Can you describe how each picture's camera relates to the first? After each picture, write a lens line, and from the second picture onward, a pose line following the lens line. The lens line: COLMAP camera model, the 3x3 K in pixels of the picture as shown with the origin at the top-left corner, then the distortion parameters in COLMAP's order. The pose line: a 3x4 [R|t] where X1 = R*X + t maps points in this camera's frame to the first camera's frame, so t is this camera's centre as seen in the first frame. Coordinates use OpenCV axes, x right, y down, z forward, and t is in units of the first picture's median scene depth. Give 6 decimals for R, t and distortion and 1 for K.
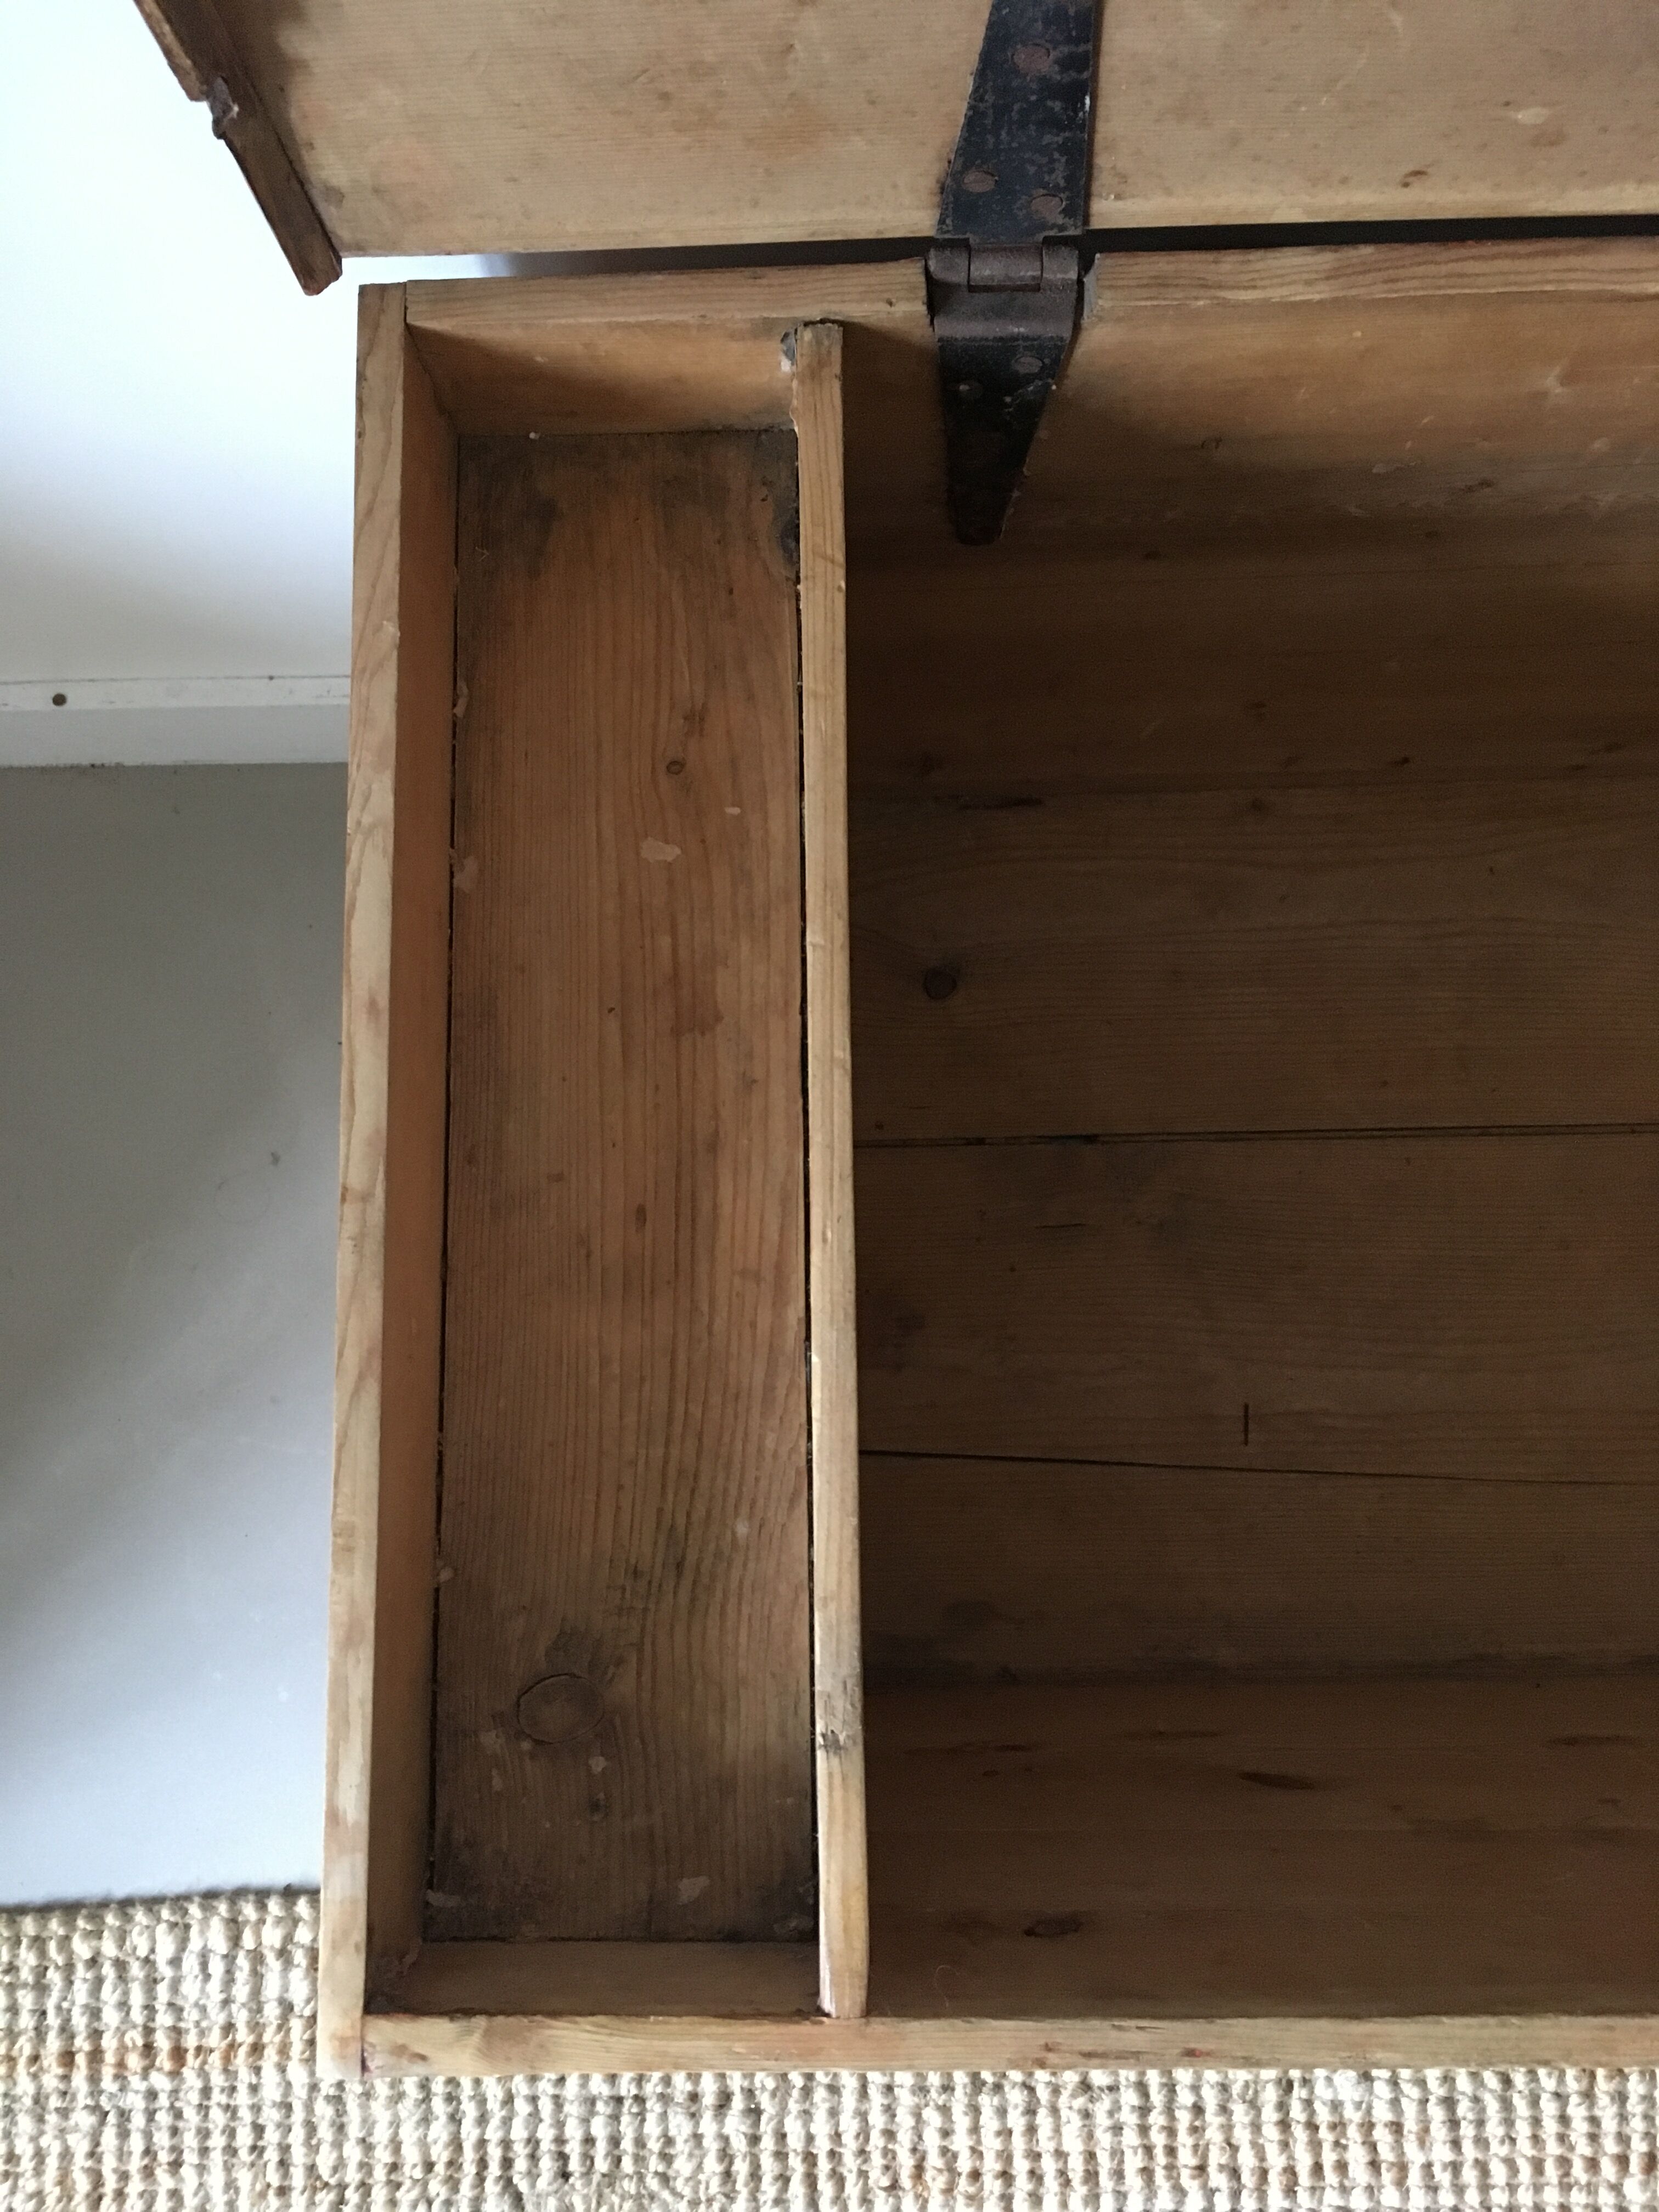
lens RADIAL K [[1892.4, 0, 821.5], [0, 1892.4, 1110.5], [0, 0, 1]] dist [0.048403, -0.065191]
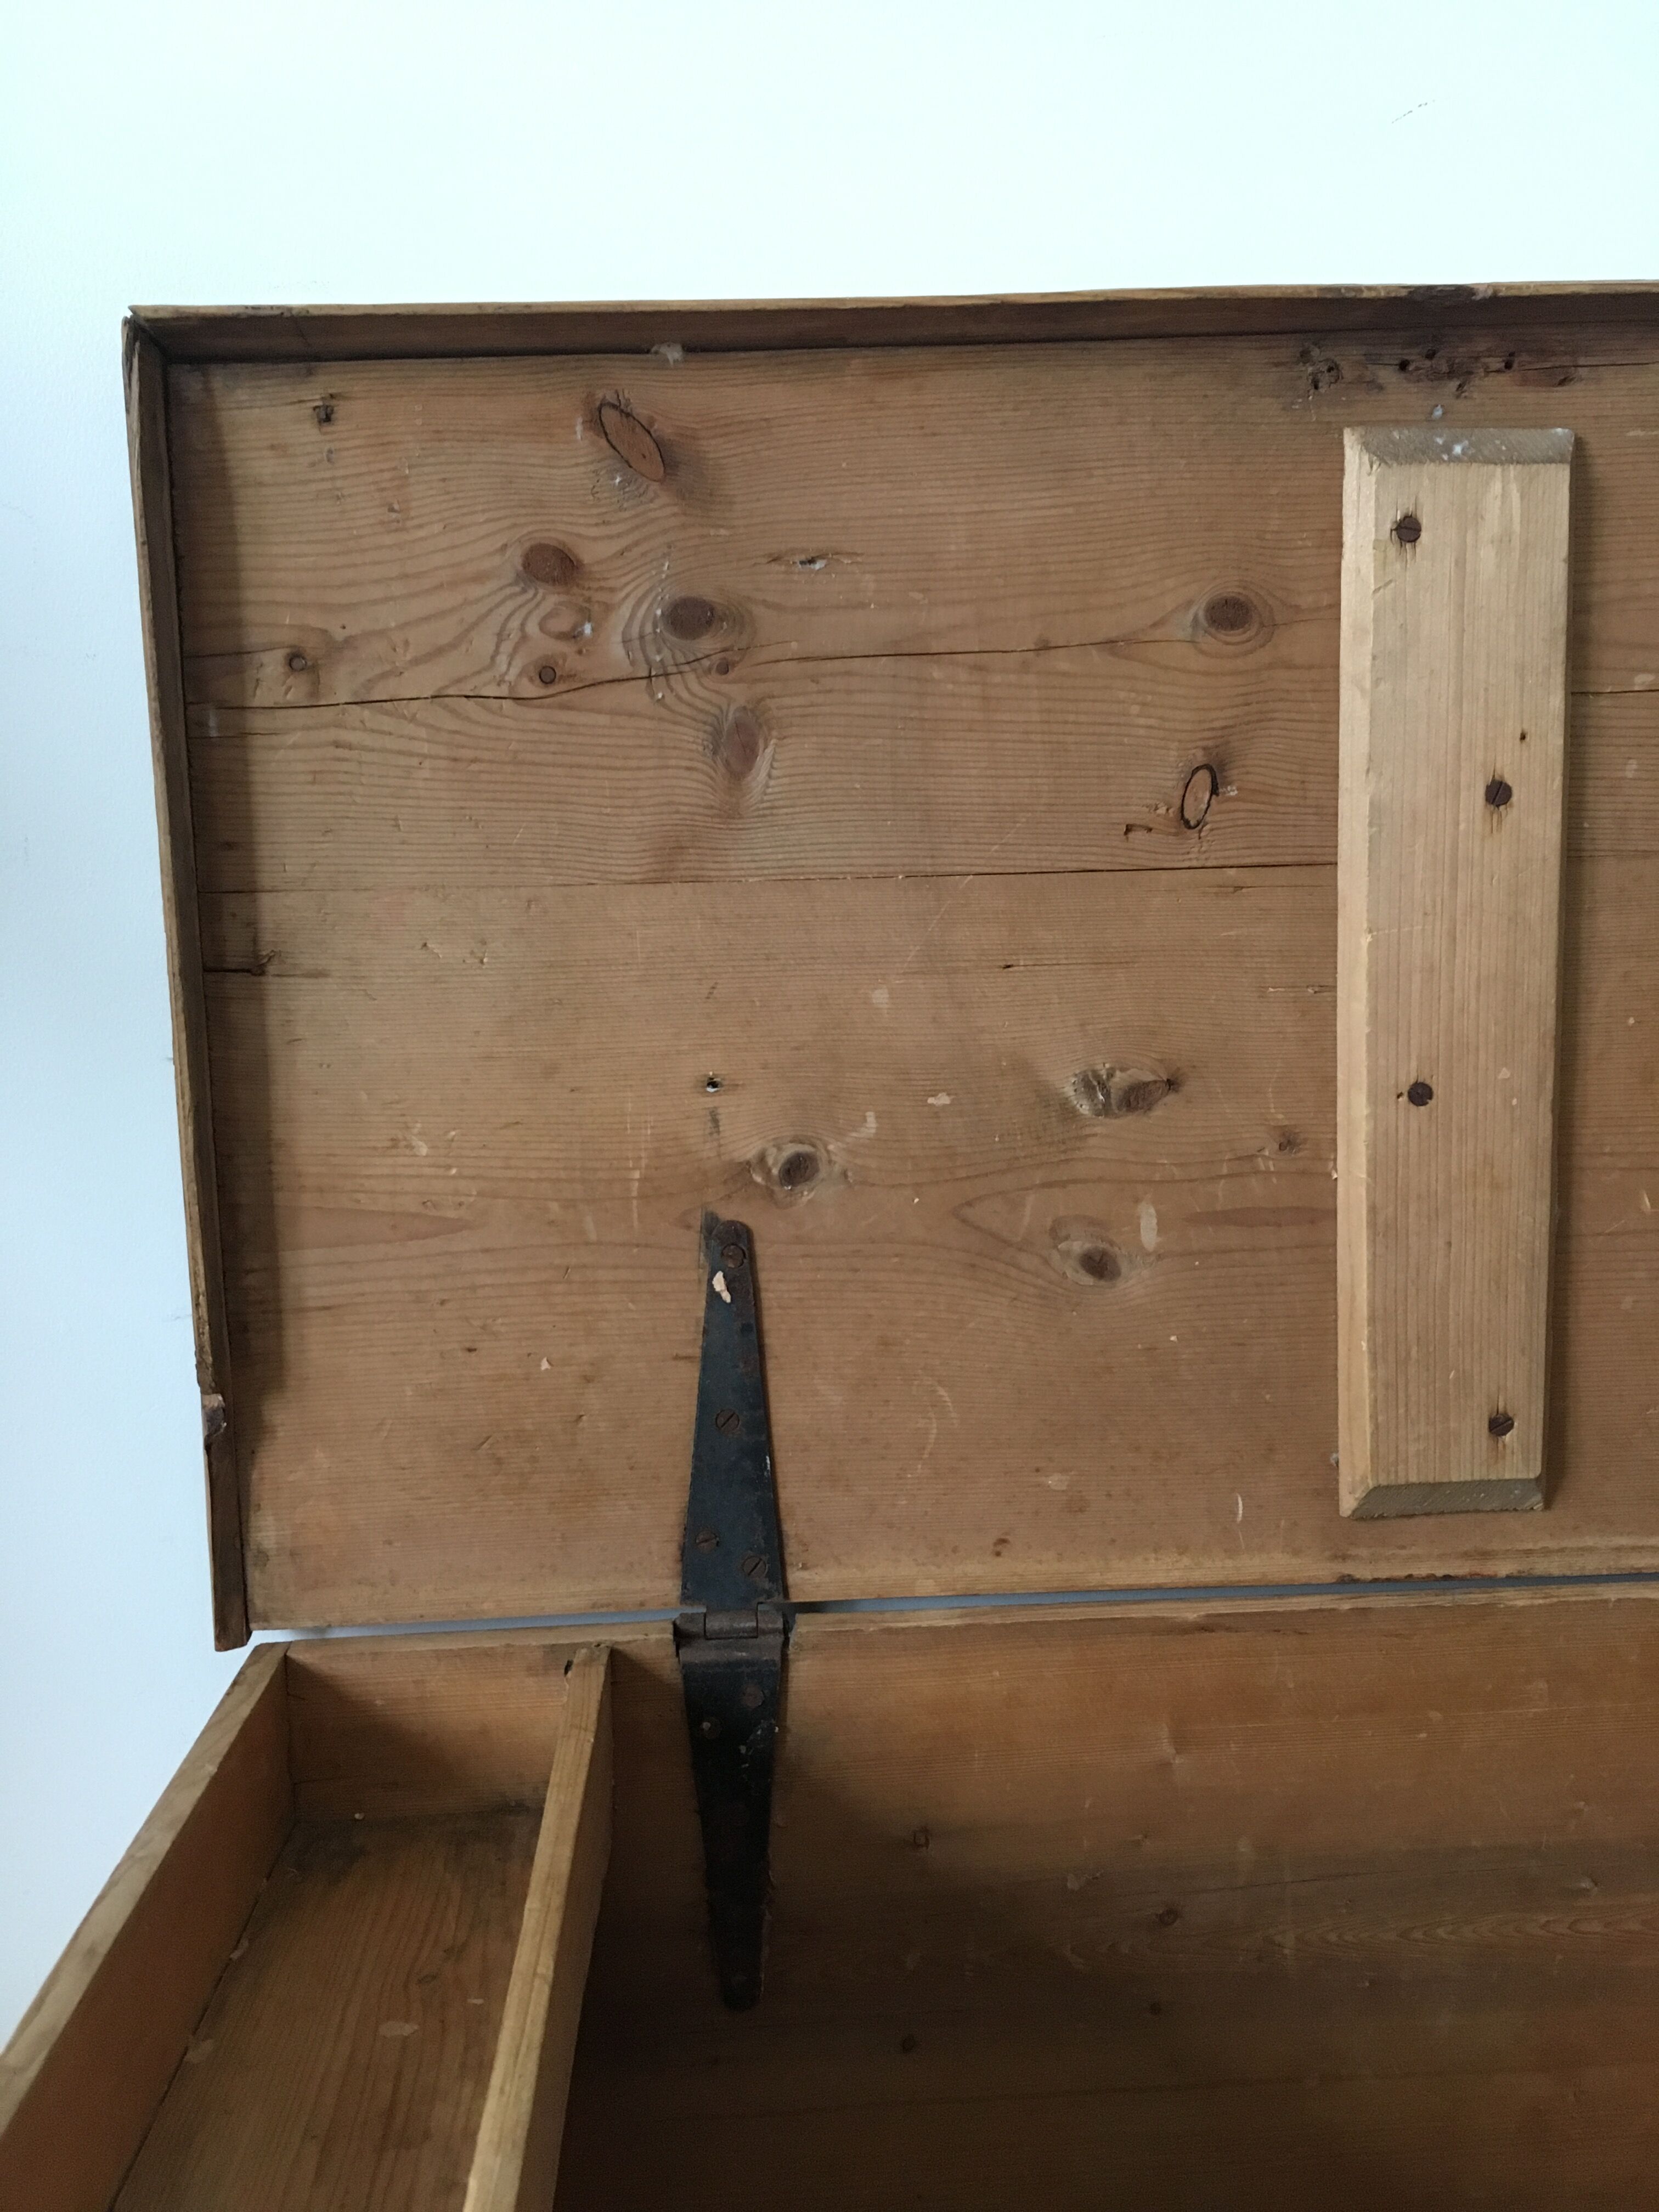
lens RADIAL K [[1892.4, 0, 826.7], [0, 1892.4, 1107.5], [0, 0, 1]] dist [0.048403, -0.065191]
pose [[0.999569, 0.000609, 0.029351, 0.125477], [0.028222, 0.255400, -0.966423, 0.806139], [-0.008084, 0.966835, 0.255273, 0.282137]]
